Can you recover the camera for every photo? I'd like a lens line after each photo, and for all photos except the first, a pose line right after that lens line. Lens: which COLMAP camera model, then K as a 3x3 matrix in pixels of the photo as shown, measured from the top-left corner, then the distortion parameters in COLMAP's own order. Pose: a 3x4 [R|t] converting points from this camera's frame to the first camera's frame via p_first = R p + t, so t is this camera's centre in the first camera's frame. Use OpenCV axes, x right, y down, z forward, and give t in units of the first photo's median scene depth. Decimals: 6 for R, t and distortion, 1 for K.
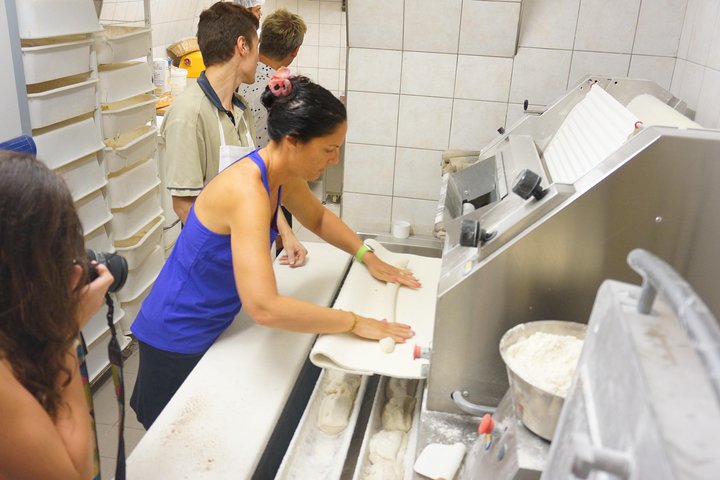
lens RADIAL K [[683.9, 0, 360.0], [0, 683.9, 240.0], [0, 0, 1]] dist [0.004667, -0.007146]
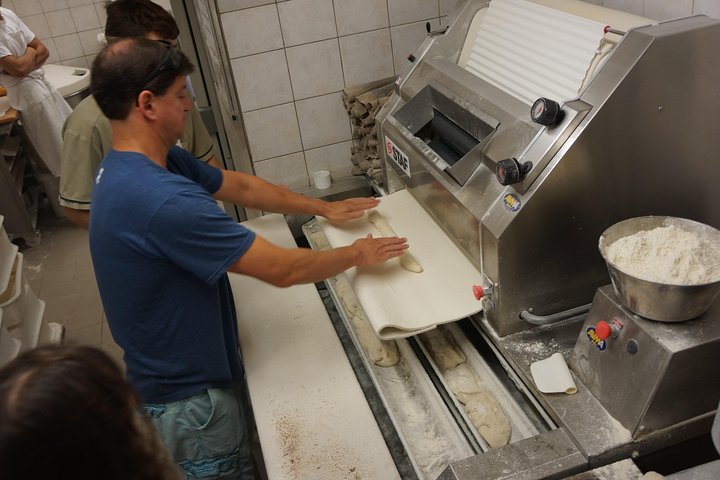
lens RADIAL K [[683.9, 0, 360.0], [0, 683.9, 240.0], [0, 0, 1]] dist [0.004667, -0.007146]
pose [[0.883857, -0.361004, 0.297445, -0.356887], [0.318411, 0.930166, 0.182770, -0.160527], [-0.342654, -0.066832, 0.937081, 0.067606]]
